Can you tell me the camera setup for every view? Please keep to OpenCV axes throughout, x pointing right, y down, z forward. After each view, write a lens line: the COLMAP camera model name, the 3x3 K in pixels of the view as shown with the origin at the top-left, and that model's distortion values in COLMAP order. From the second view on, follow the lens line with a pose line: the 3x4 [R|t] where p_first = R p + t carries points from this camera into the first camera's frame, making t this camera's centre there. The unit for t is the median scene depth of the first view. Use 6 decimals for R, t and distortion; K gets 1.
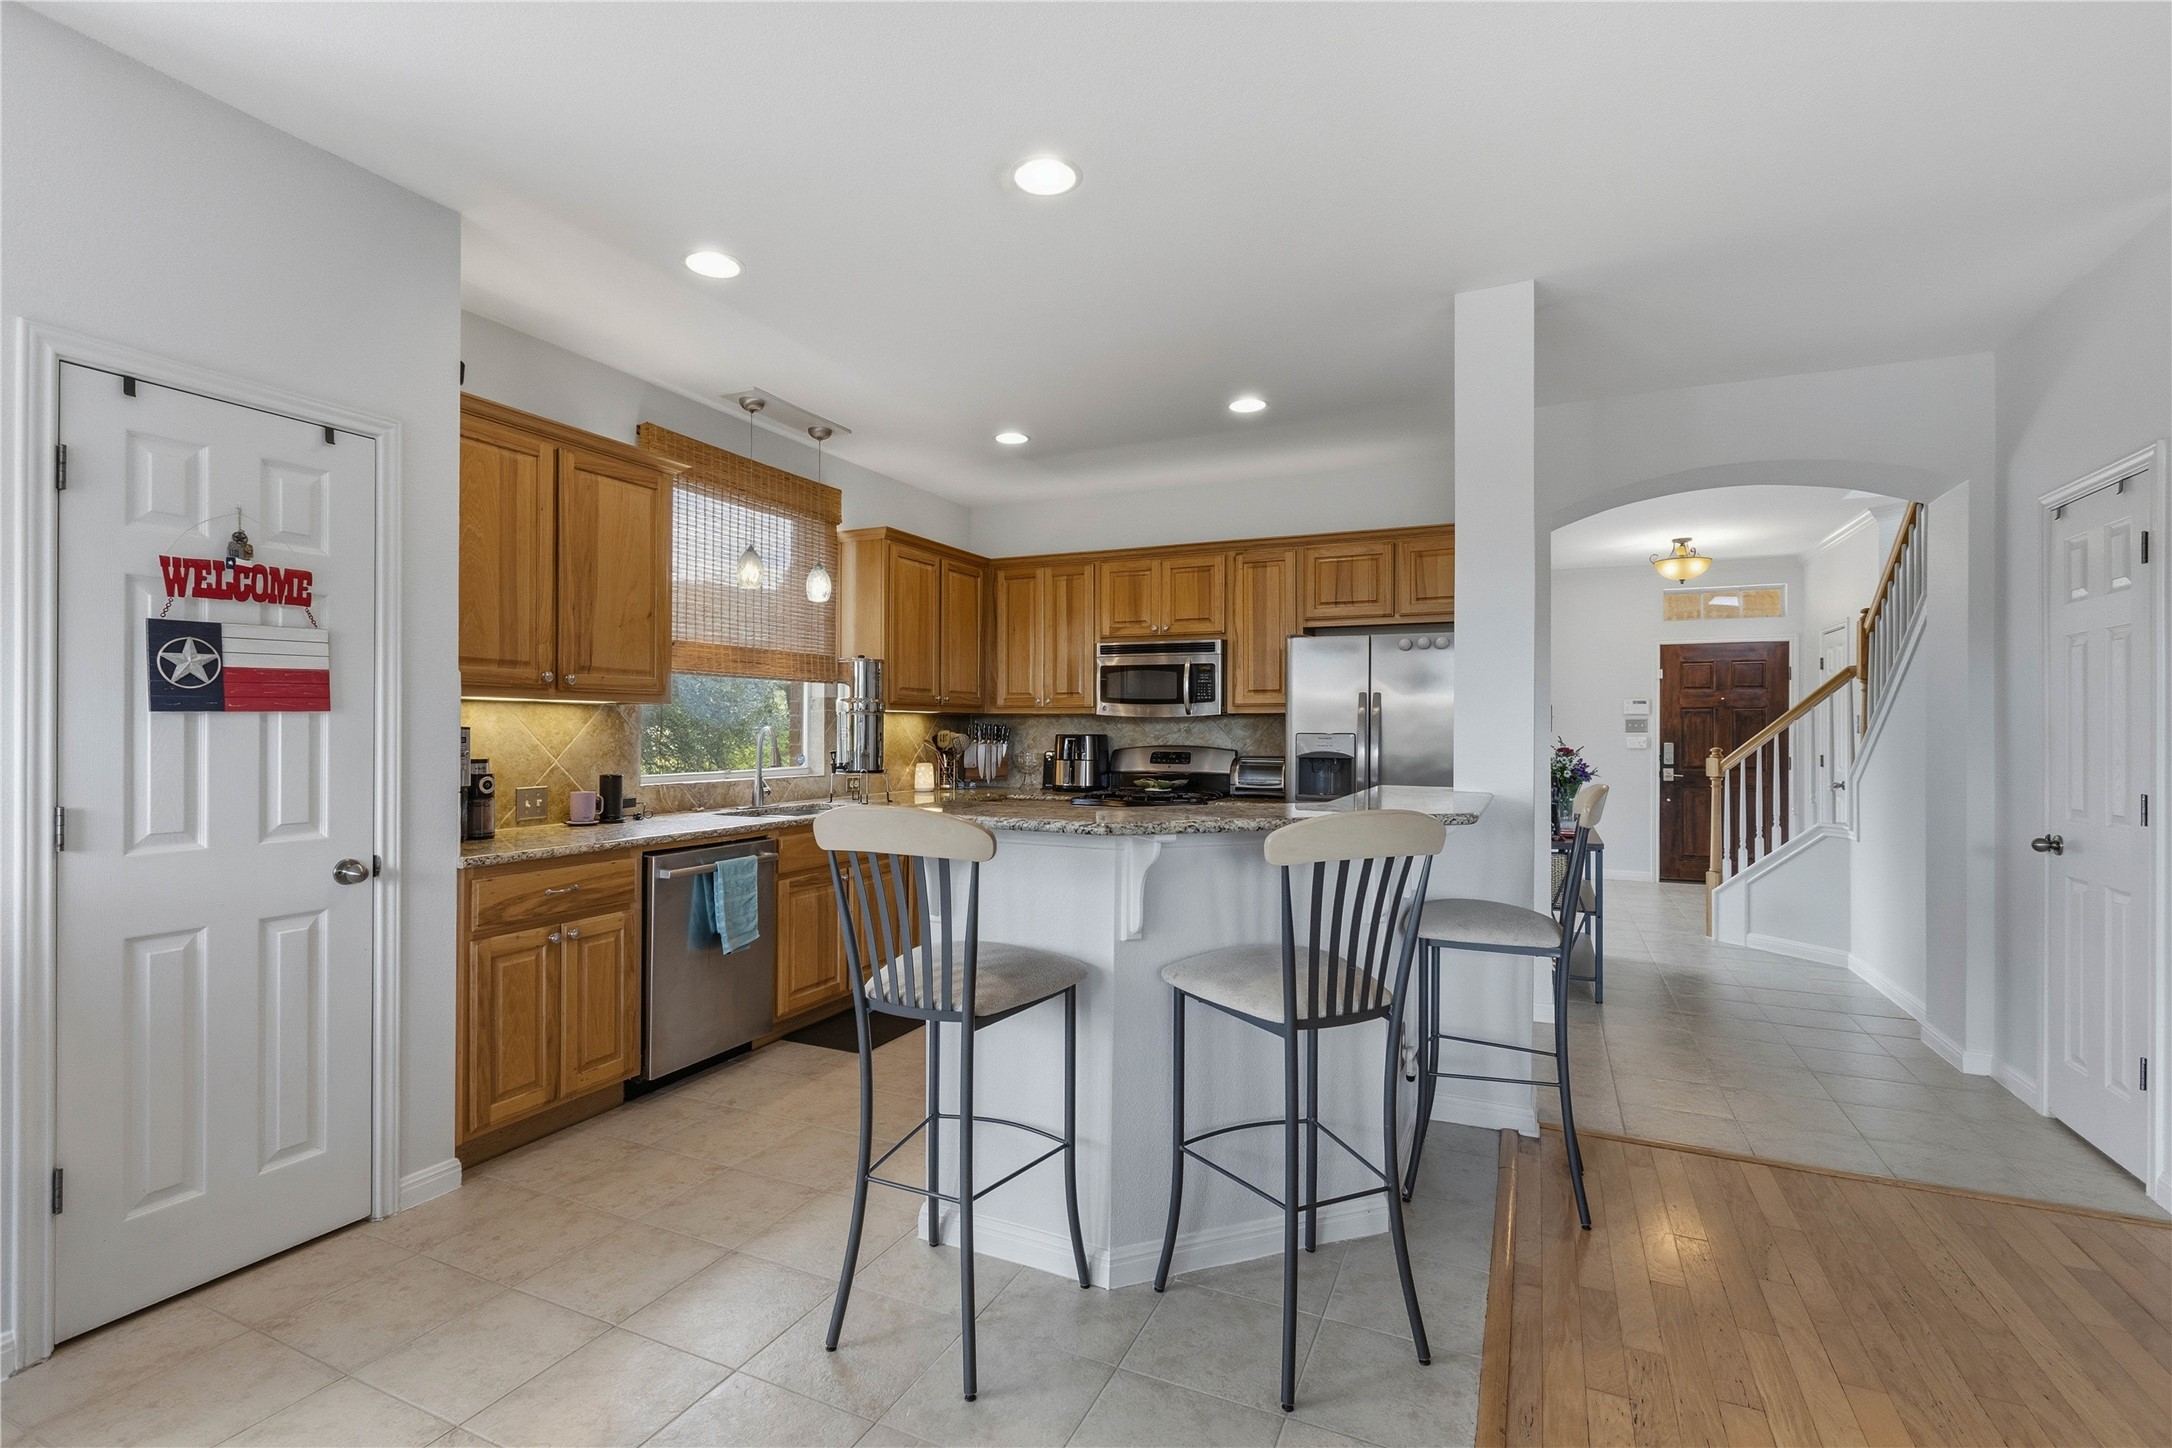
lens RADIAL K [[969.6, 0, 1081.6], [0, 969.6, 715.6], [0, 0, 1]] dist [0.001058, -0.000411]
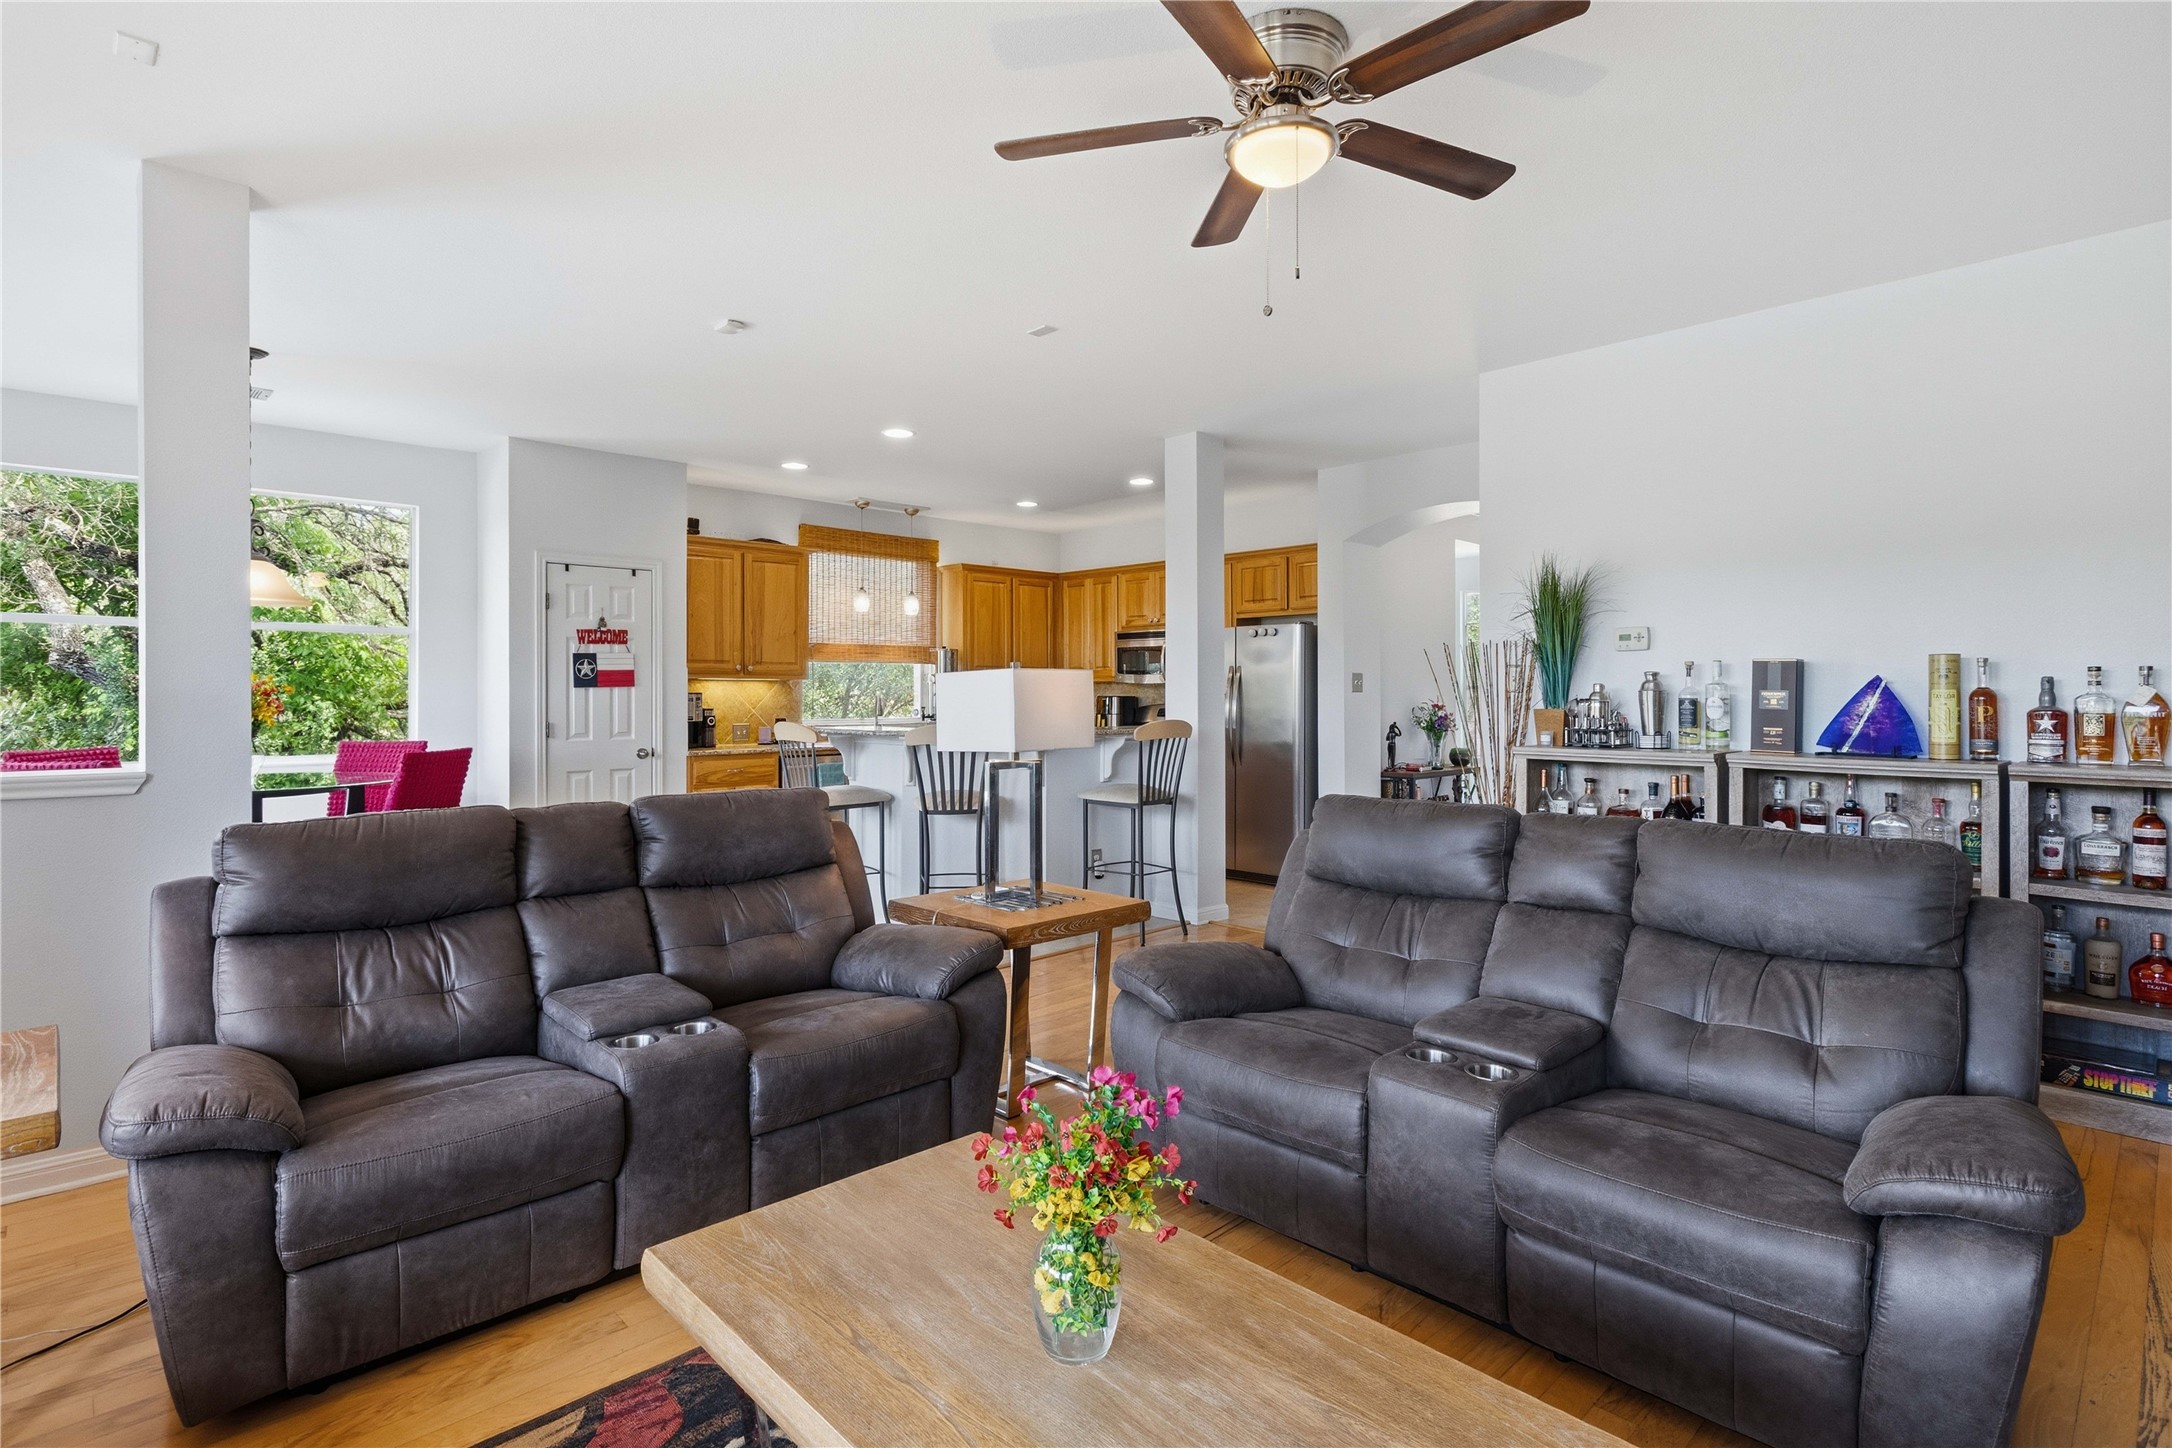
lens RADIAL K [[1052.6, 0, 1087.9], [0, 1052.6, 665.4], [0, 0, 1]] dist [0.001852, 0.000066]
pose [[0.934226, -0.015124, -0.356361, 0.884831], [0.010598, 0.999837, -0.014649, -0.005092], [0.356524, 0.009909, 0.934233, -0.763875]]
